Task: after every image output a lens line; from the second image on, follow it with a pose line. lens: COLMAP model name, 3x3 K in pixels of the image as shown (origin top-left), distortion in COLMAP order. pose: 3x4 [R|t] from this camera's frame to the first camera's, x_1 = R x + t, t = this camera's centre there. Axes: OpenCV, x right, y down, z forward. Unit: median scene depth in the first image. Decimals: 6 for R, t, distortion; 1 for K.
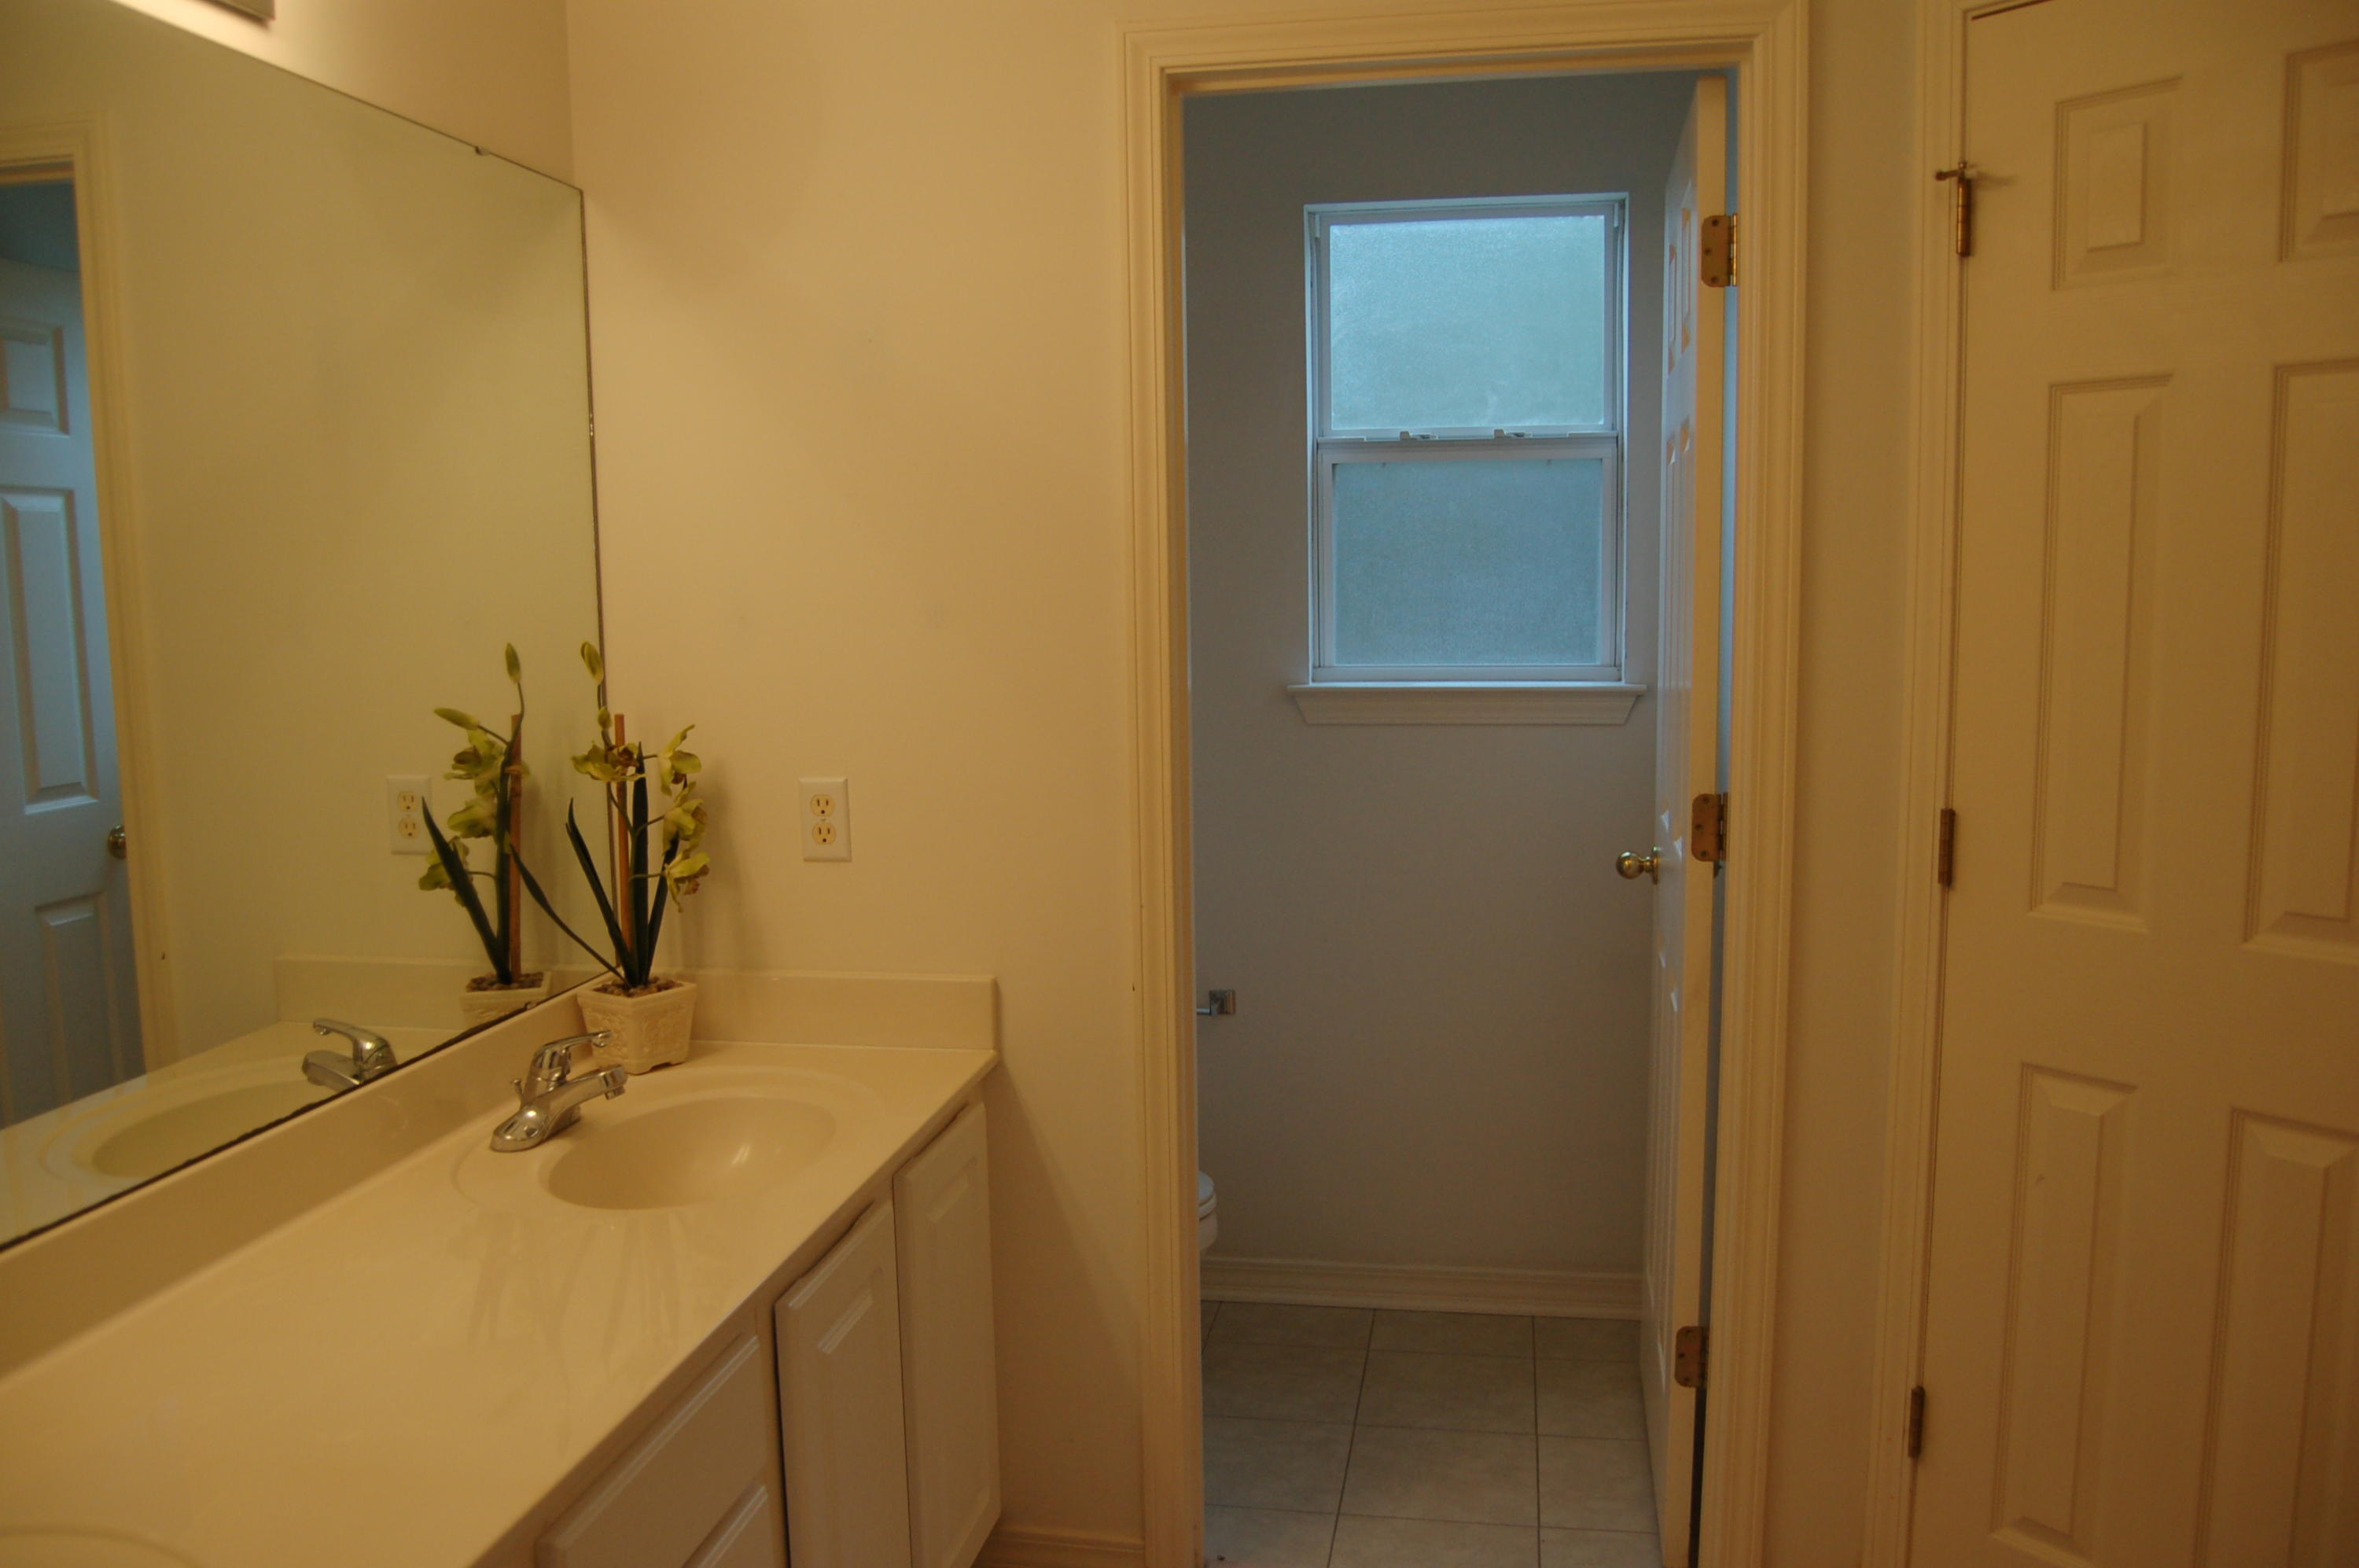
lens RADIAL K [[1841.1, 0, 1181.3], [0, 1841.1, 807.9], [0, 0, 1]] dist [-0.093220, 0.034591]
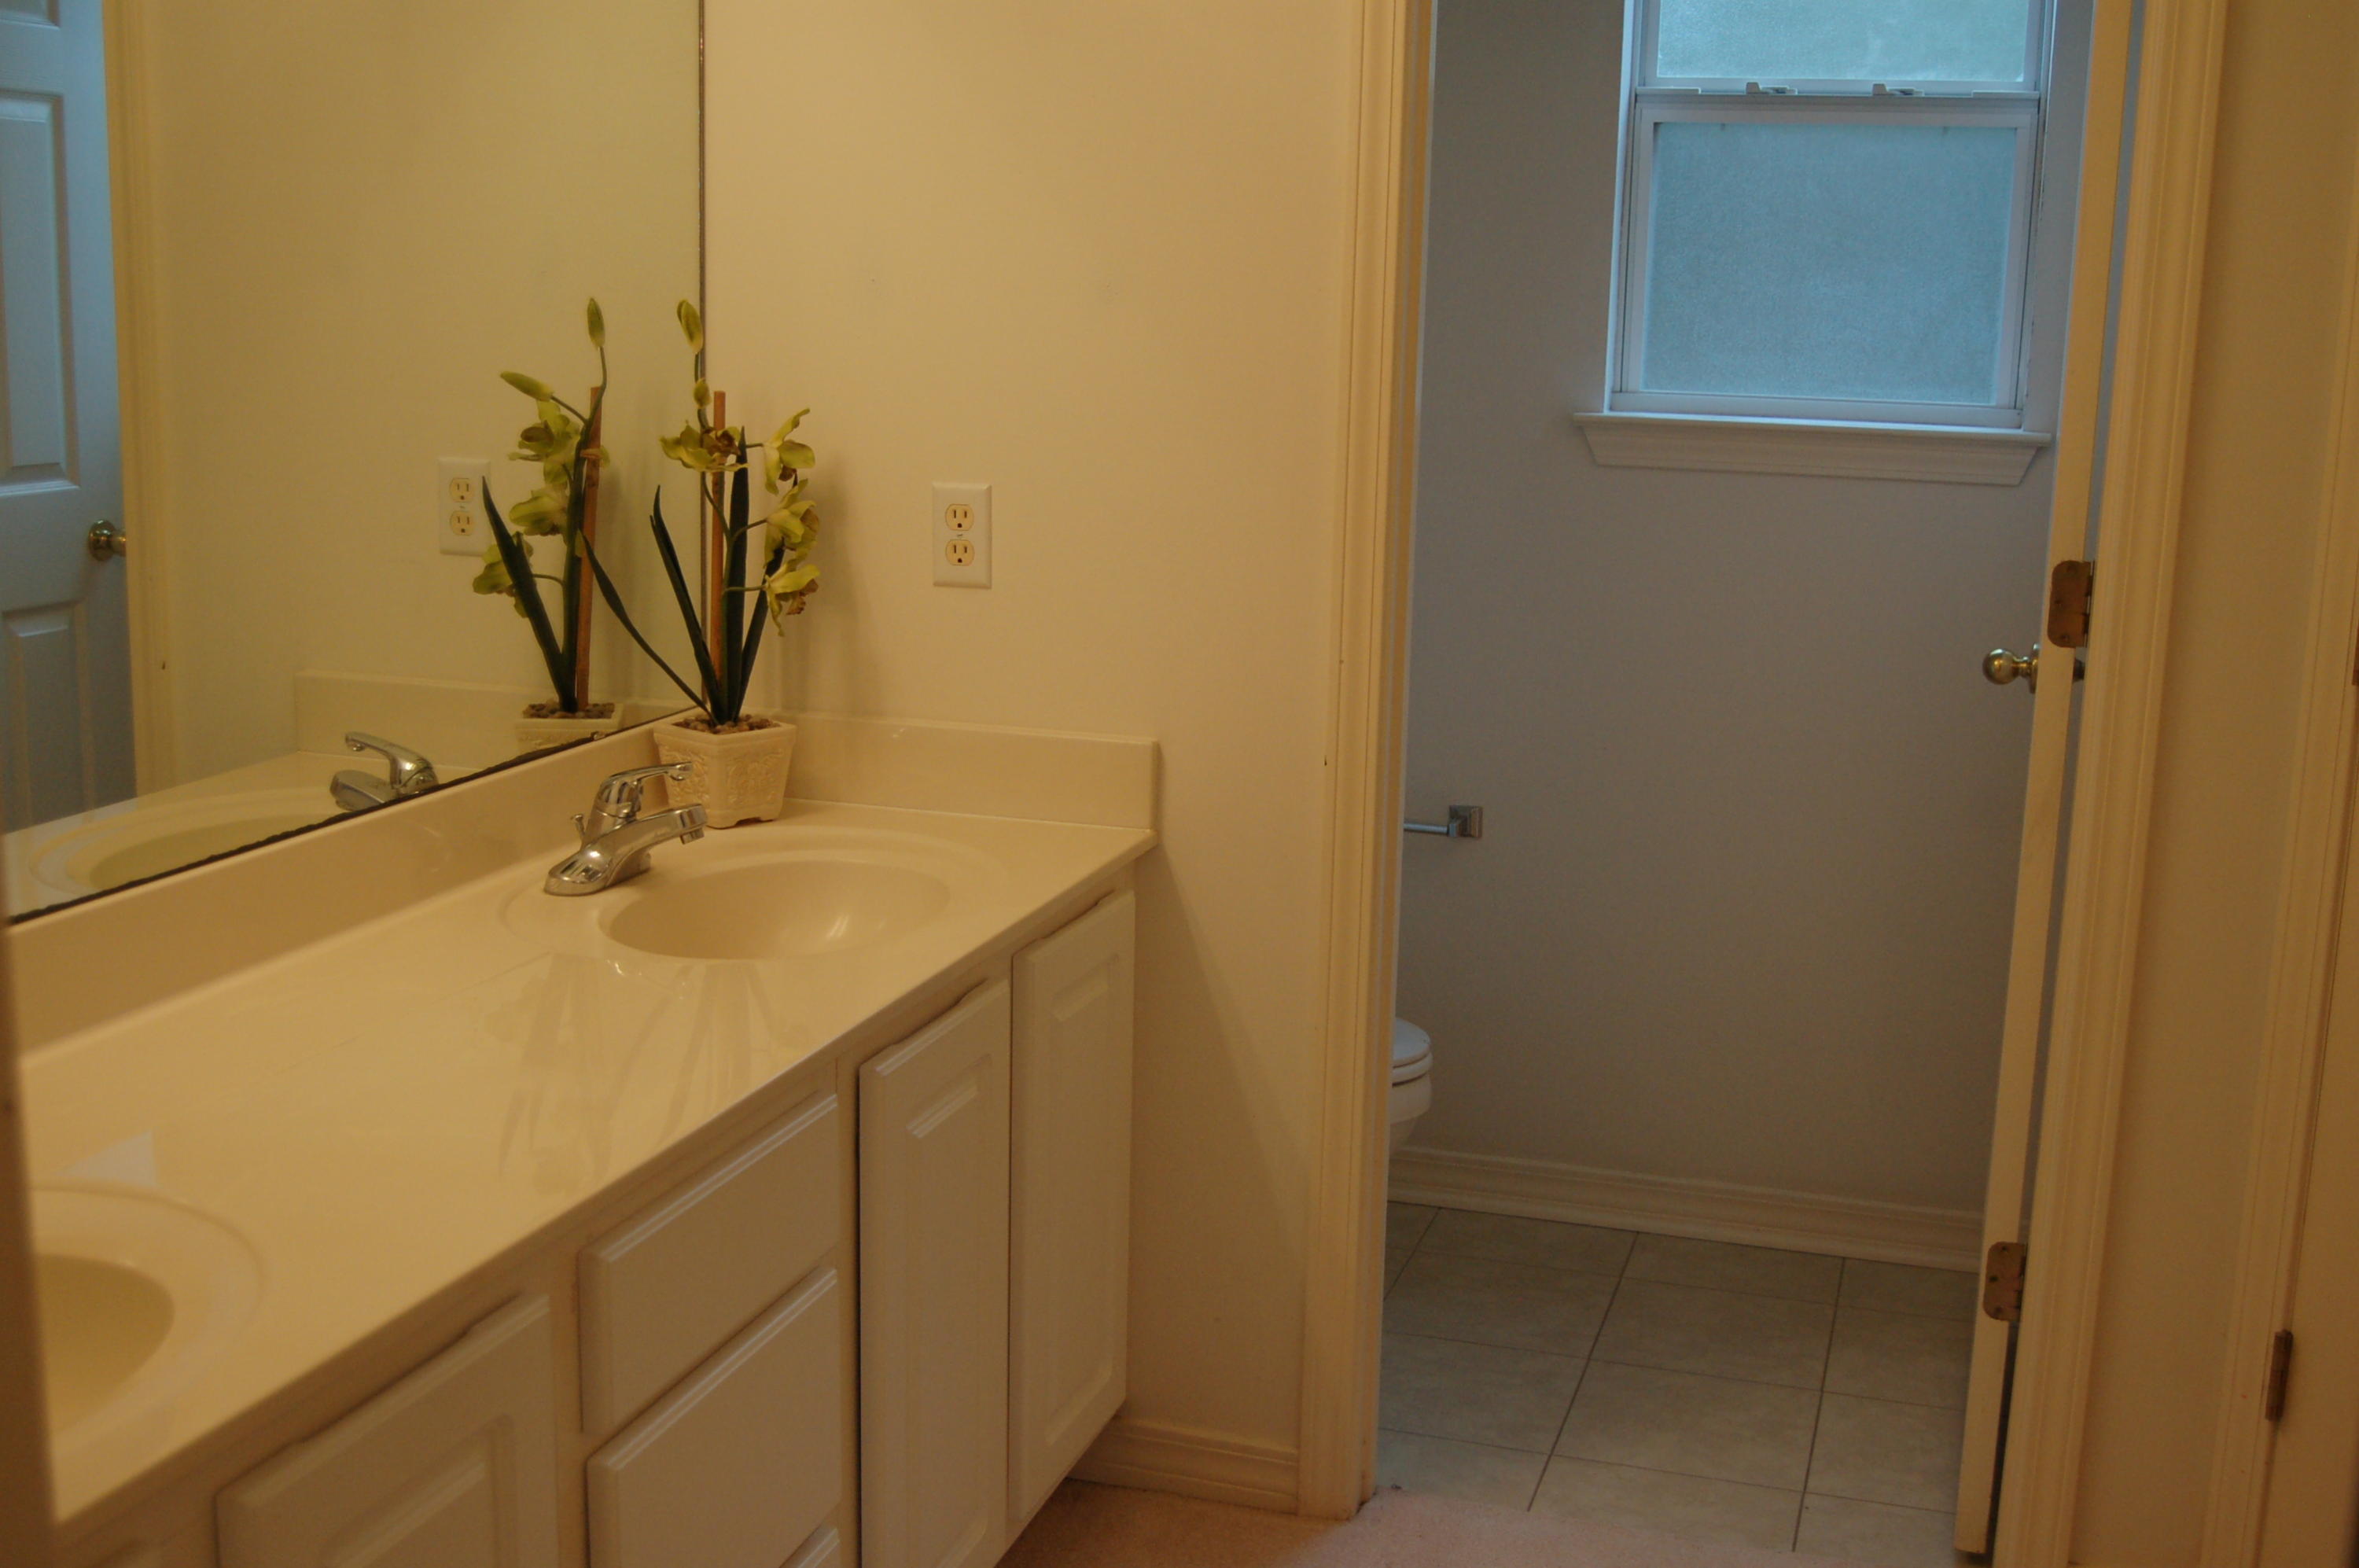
lens RADIAL K [[2595.4, 0, 1179.5], [0, 2595.4, 784.0], [0, 0, 1]] dist [-0.062438, 0.011443]
pose [[0.990833, 0.064670, -0.118606, 0.045824], [-0.056935, 0.996094, 0.067486, 0.033888], [0.122507, -0.060115, 0.990645, -0.136376]]
